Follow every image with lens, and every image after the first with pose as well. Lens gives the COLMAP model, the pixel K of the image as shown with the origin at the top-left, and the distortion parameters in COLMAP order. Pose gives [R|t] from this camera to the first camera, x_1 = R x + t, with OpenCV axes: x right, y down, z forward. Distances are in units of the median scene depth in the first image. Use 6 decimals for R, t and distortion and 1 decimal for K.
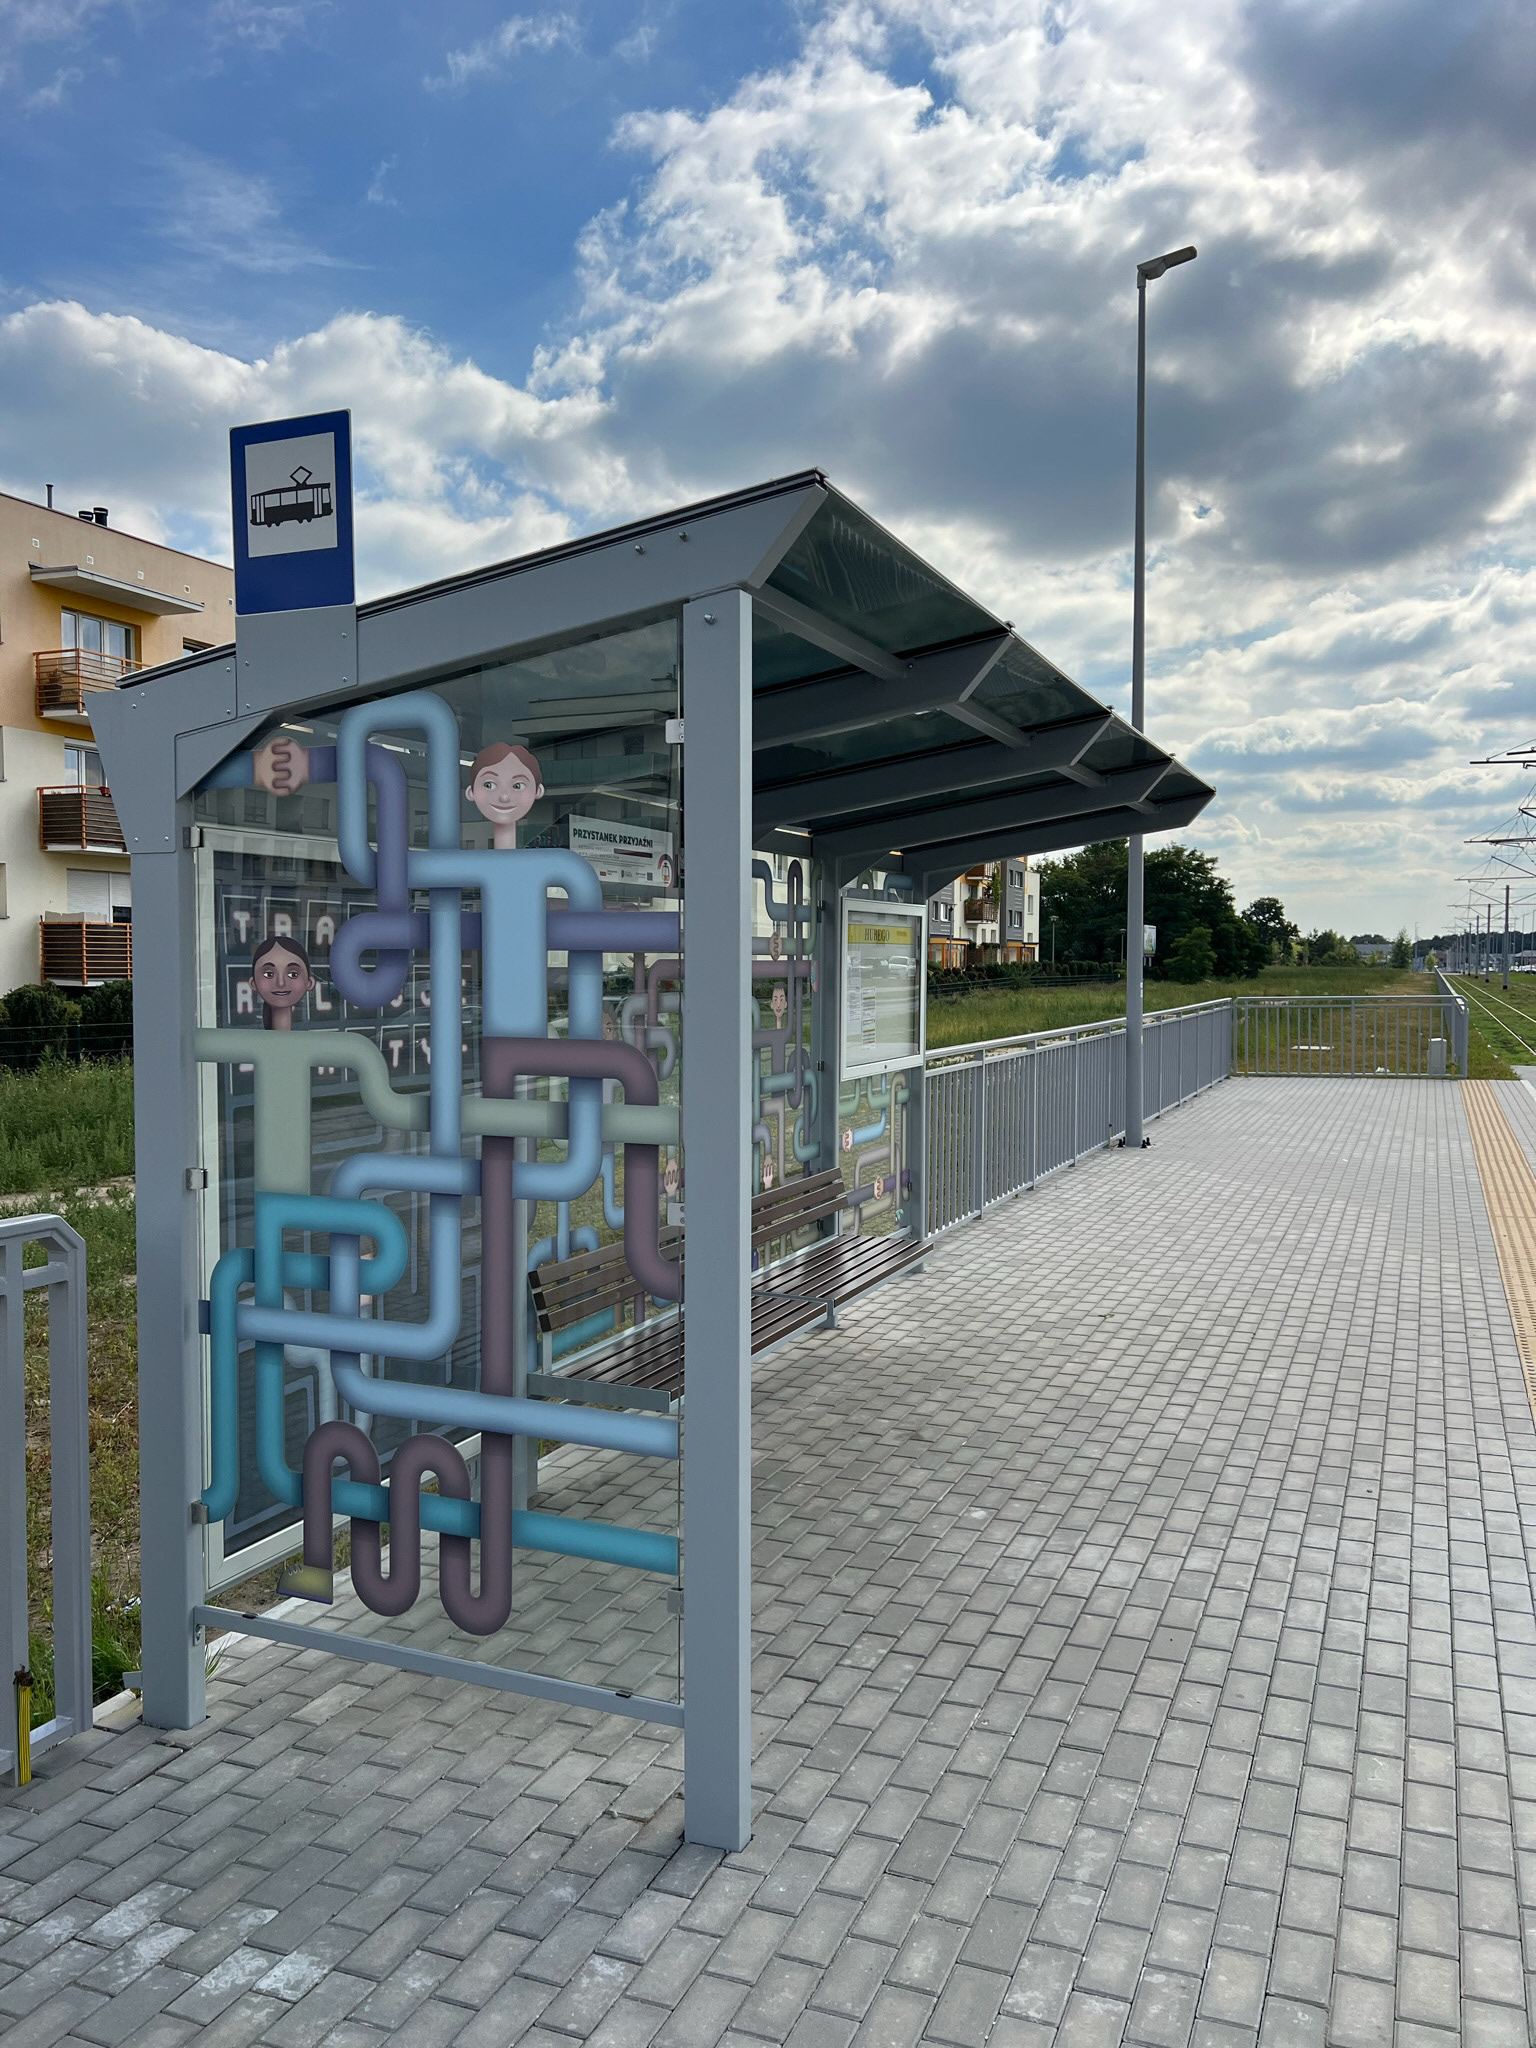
lens RADIAL K [[1546.6, 0, 767.1], [0, 1546.6, 1021.6], [0, 0, 1]] dist [0.010746, 0.000530]
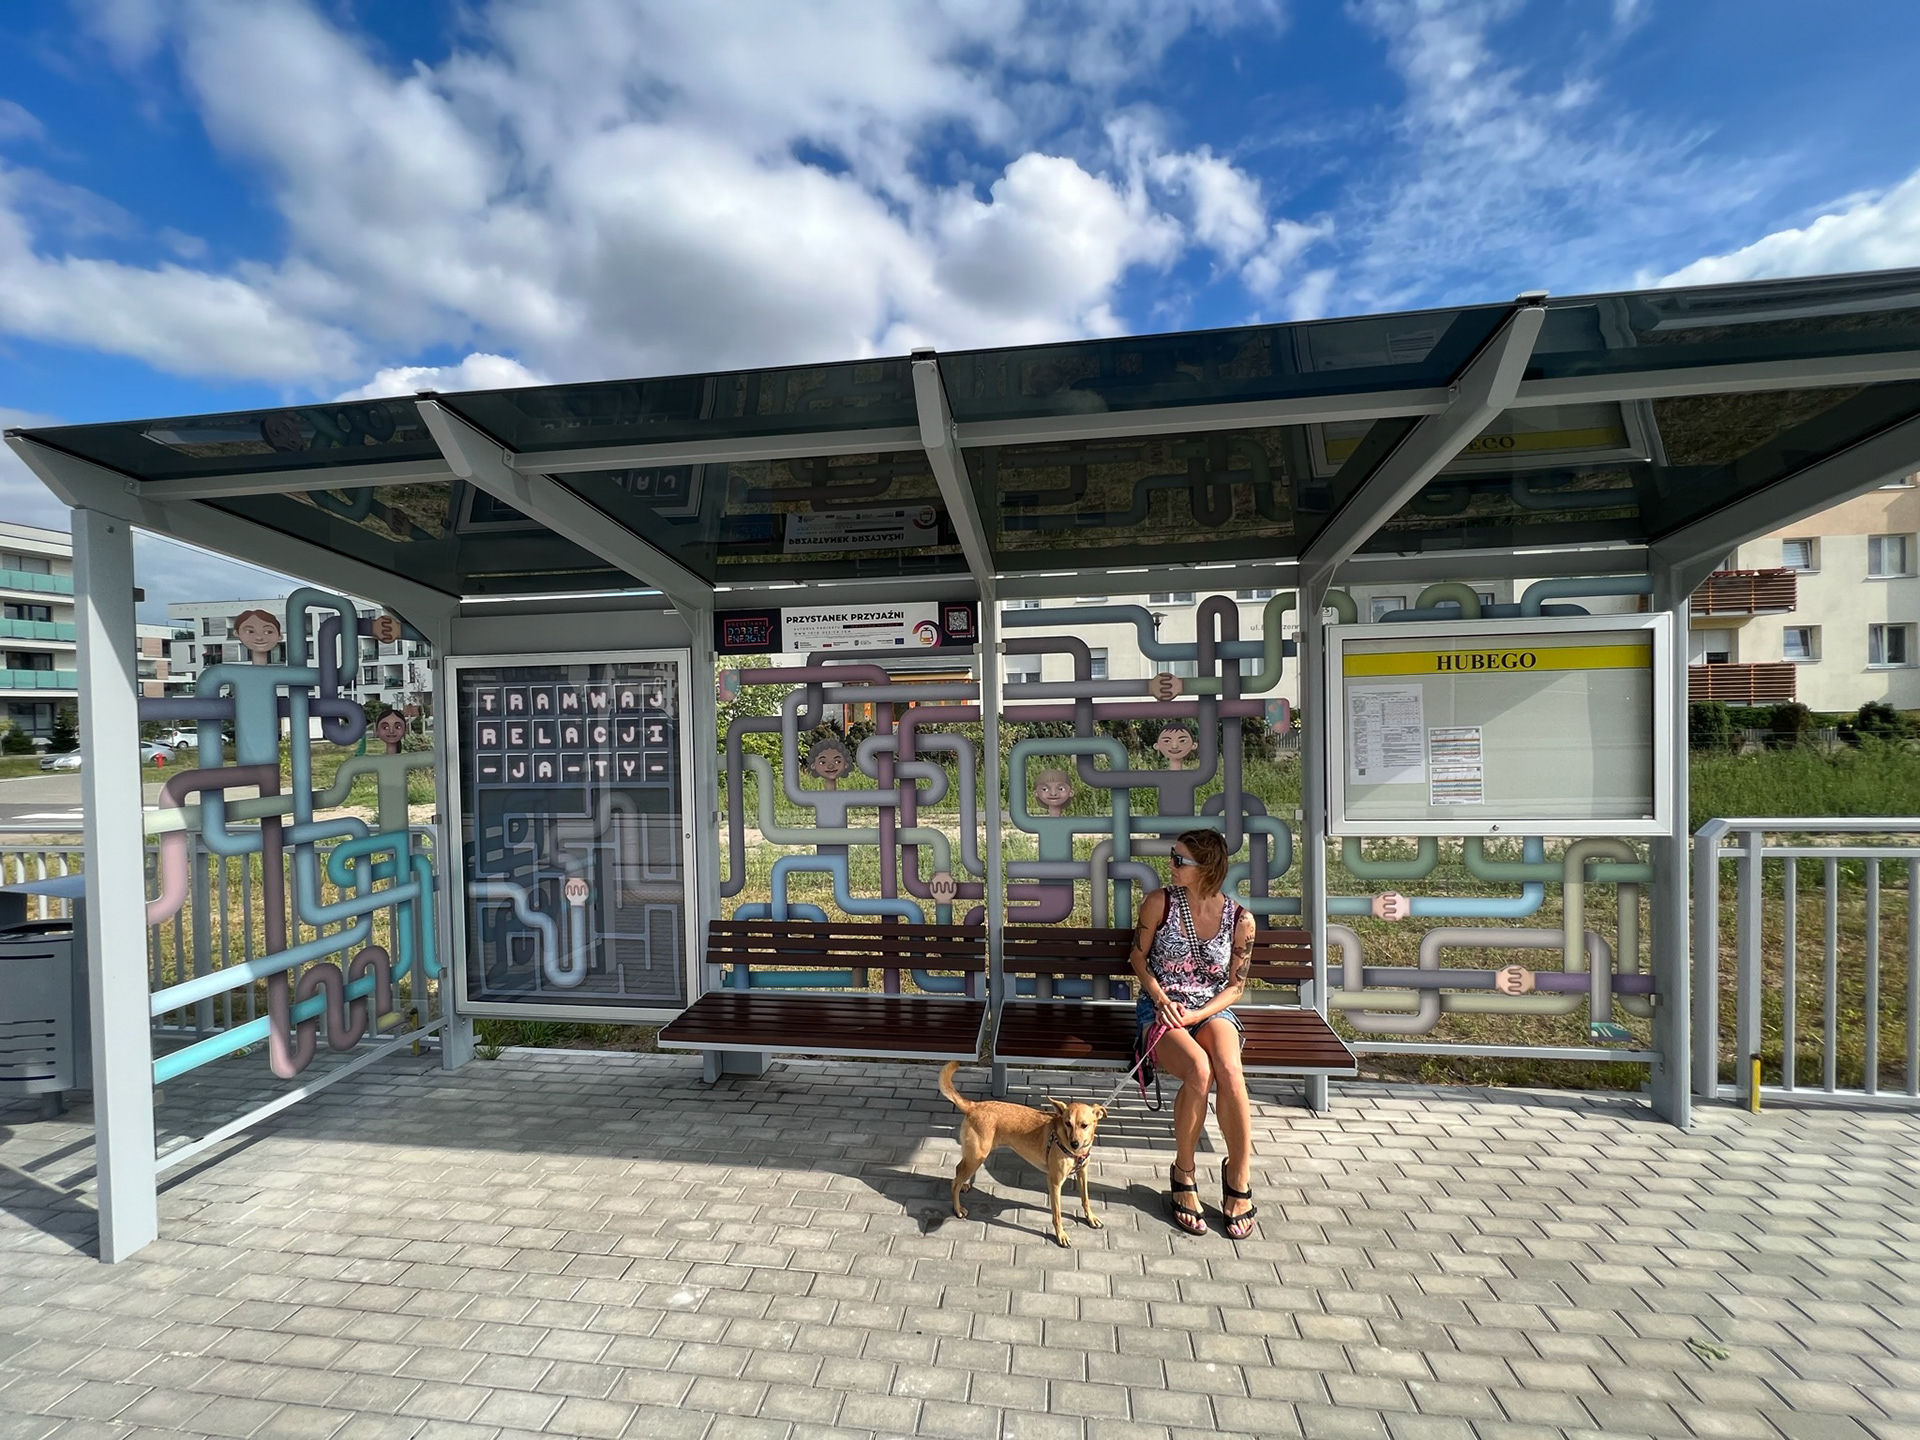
lens RADIAL K [[775.6, 0, 958.9], [0, 775.6, 726.1], [0, 0, 1]] dist [0.000251, -0.000421]
pose [[0.258114, 0.014192, -0.966010, 0.540665], [-0.014691, 0.999834, 0.010764, -0.032564], [0.966003, 0.011414, 0.258280, 0.885539]]
